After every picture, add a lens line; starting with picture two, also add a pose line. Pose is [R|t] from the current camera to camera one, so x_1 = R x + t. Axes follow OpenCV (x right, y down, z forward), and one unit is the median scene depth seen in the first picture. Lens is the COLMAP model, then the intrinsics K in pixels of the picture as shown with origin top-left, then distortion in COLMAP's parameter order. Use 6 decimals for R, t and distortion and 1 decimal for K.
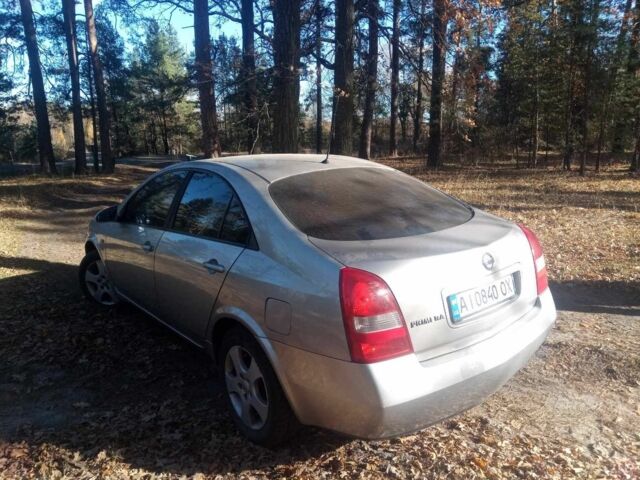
lens RADIAL K [[481.2, 0, 320.7], [0, 481.2, 226.6], [0, 0, 1]] dist [0.068362, -0.090017]
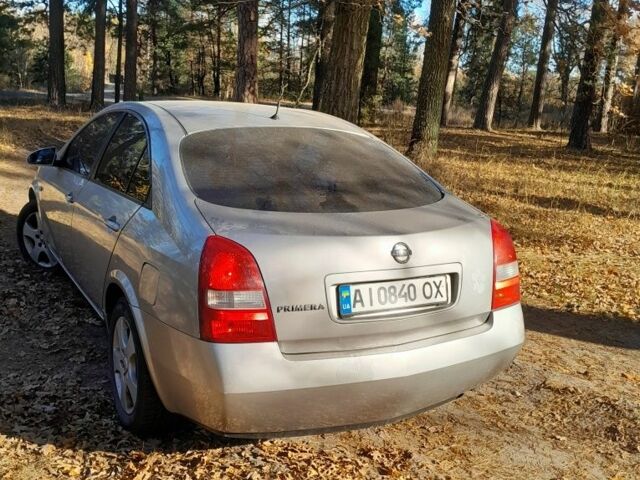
lens RADIAL K [[683.9, 0, 316.4], [0, 683.9, 237.6], [0, 0, 1]] dist [0.159159, -0.368731]
pose [[0.979662, 0.124020, -0.157738, 0.303868], [-0.118866, 0.992033, 0.041734, 0.010621], [0.161658, -0.022136, 0.986599, -0.143243]]
